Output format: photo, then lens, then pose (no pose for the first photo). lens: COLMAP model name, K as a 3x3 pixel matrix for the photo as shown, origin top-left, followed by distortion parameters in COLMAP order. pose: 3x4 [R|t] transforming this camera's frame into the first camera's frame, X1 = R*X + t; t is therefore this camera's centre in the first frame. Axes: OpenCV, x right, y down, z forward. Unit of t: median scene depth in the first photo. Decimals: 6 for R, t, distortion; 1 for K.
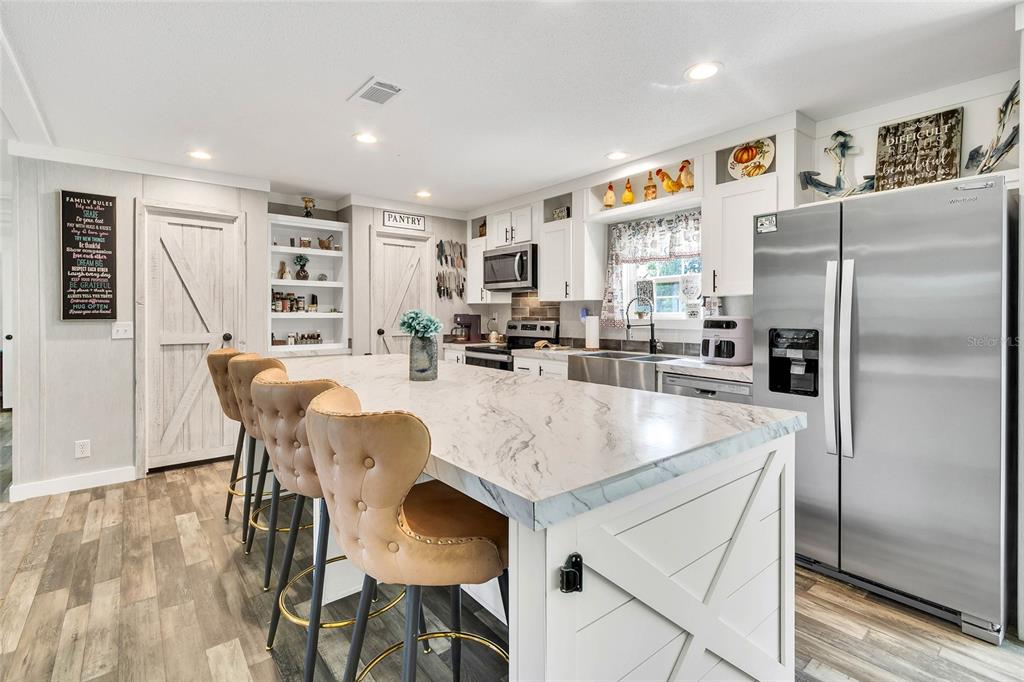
lens RADIAL K [[478.8, 0, 514.9], [0, 478.8, 307.8], [0, 0, 1]] dist [0.006439, -0.001402]
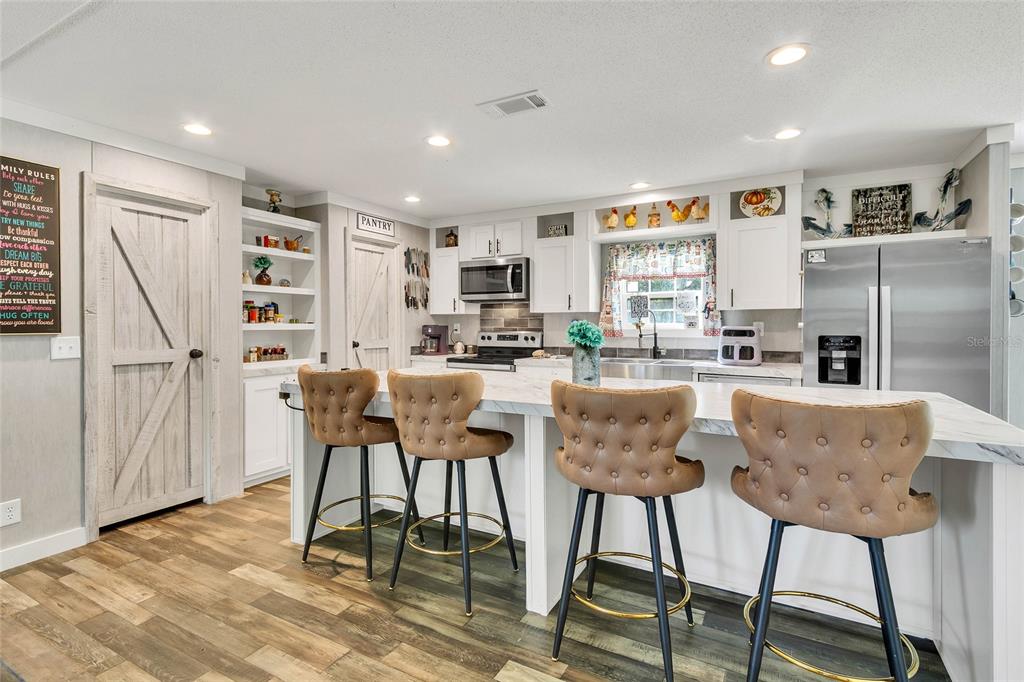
lens RADIAL K [[478.8, 0, 509.1], [0, 478.8, 321.7], [0, 0, 1]] dist [0.006439, -0.001402]
pose [[0.929614, 0.000644, 0.368535, -0.428062], [-0.003220, 0.999975, 0.006374, -0.000461], [-0.368521, -0.007112, 0.929592, 0.048799]]
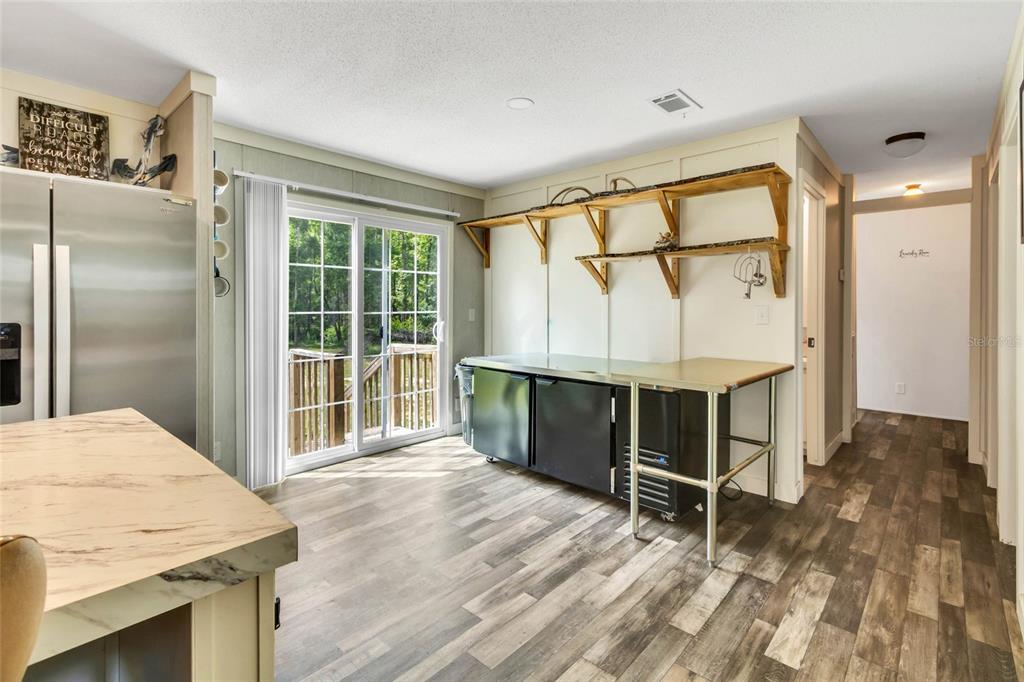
lens RADIAL K [[478.8, 0, 491.6], [0, 478.8, 316.4], [0, 0, 1]] dist [0.006439, -0.001402]
pose [[-0.137123, -0.022278, 0.990304, -0.167233], [-0.013986, 0.999691, 0.020553, 0.003018], [-0.990455, -0.011032, -0.137392, 0.156865]]
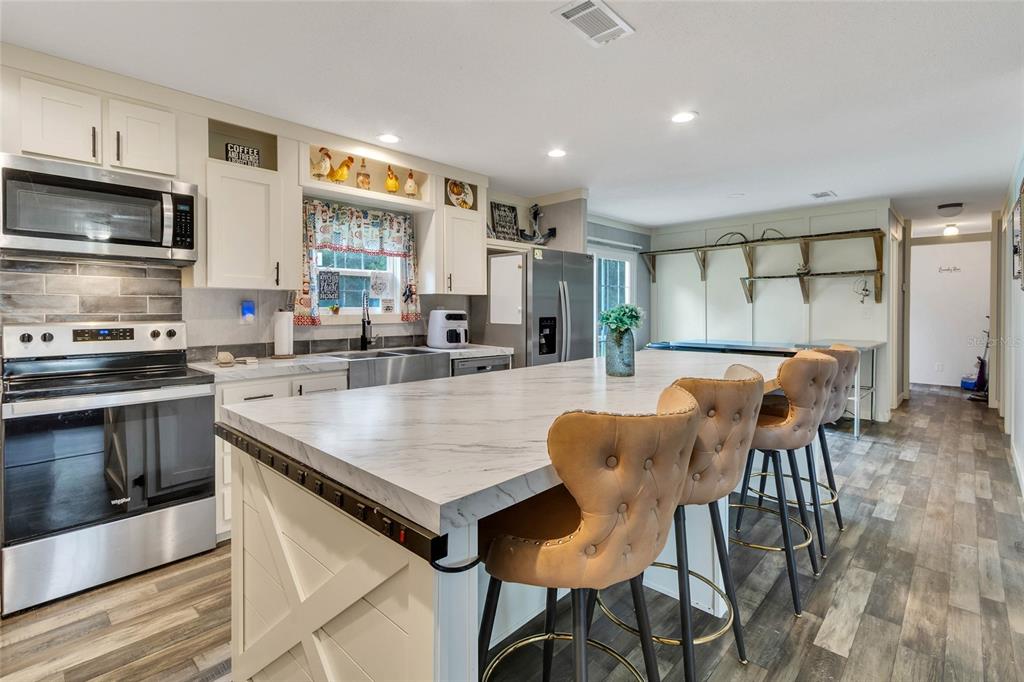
lens RADIAL K [[518.0, 0, 467.8], [0, 518.0, 316.4], [0, 0, 1]] dist [0.011926, -0.002111]
pose [[-0.132735, -0.008719, 0.991113, -0.696263], [-0.008833, 0.999932, 0.007614, 0.016696], [-0.991112, -0.007744, -0.132803, 0.850264]]
